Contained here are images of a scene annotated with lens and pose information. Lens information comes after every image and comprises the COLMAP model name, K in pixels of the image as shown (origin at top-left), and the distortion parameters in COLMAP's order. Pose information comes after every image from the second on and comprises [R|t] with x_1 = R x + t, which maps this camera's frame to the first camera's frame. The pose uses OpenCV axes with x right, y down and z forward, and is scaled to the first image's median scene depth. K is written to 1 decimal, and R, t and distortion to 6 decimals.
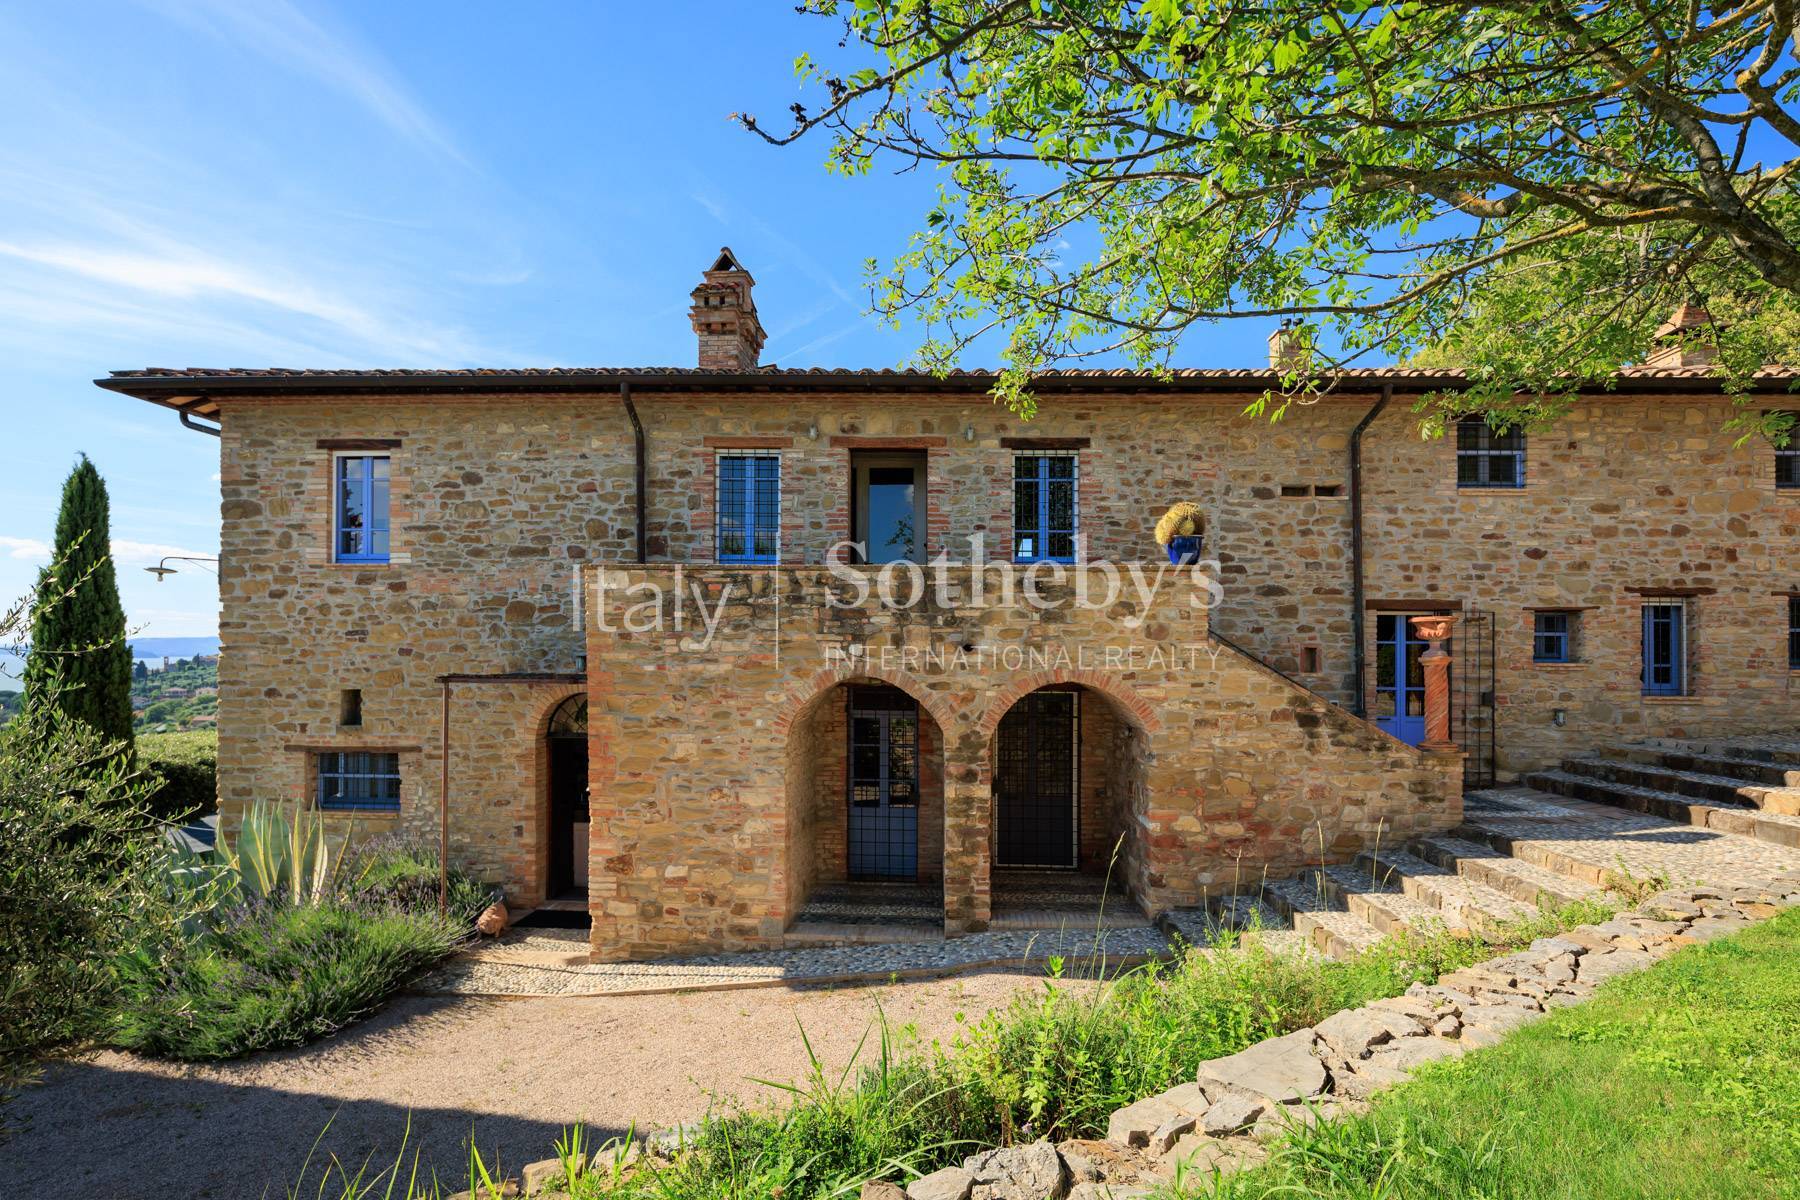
lens RADIAL K [[869.8, 0, 904.2], [0, 869.8, 649.2], [0, 0, 1]] dist [0.002015, -0.000425]
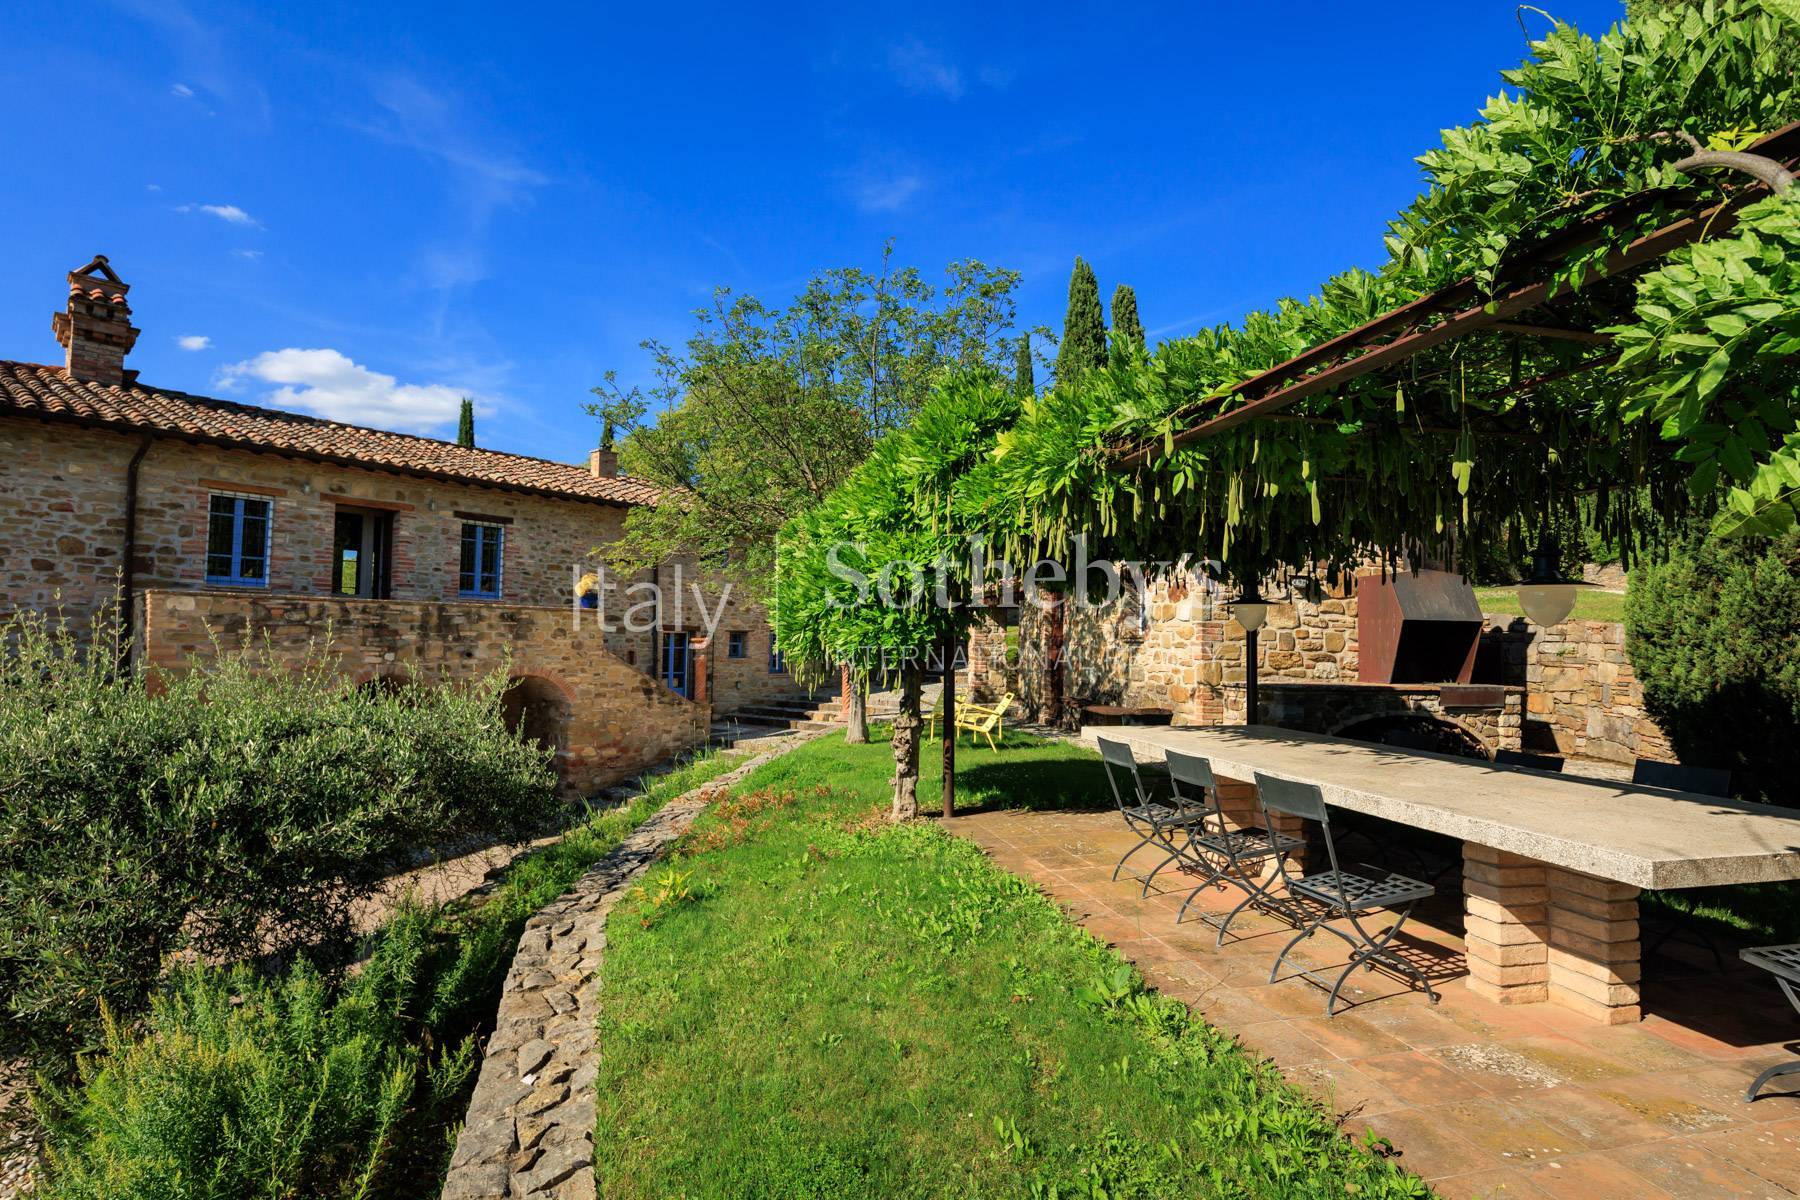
lens RADIAL K [[861.5, 0, 900.0], [0, 861.5, 600.0], [0, 0, 1]] dist [0.001636, -0.000171]
pose [[0.618791, 0.041898, 0.784437, -0.569837], [-0.016139, 0.999044, -0.040629, -0.042789], [-0.785390, 0.012481, 0.618876, -0.511717]]
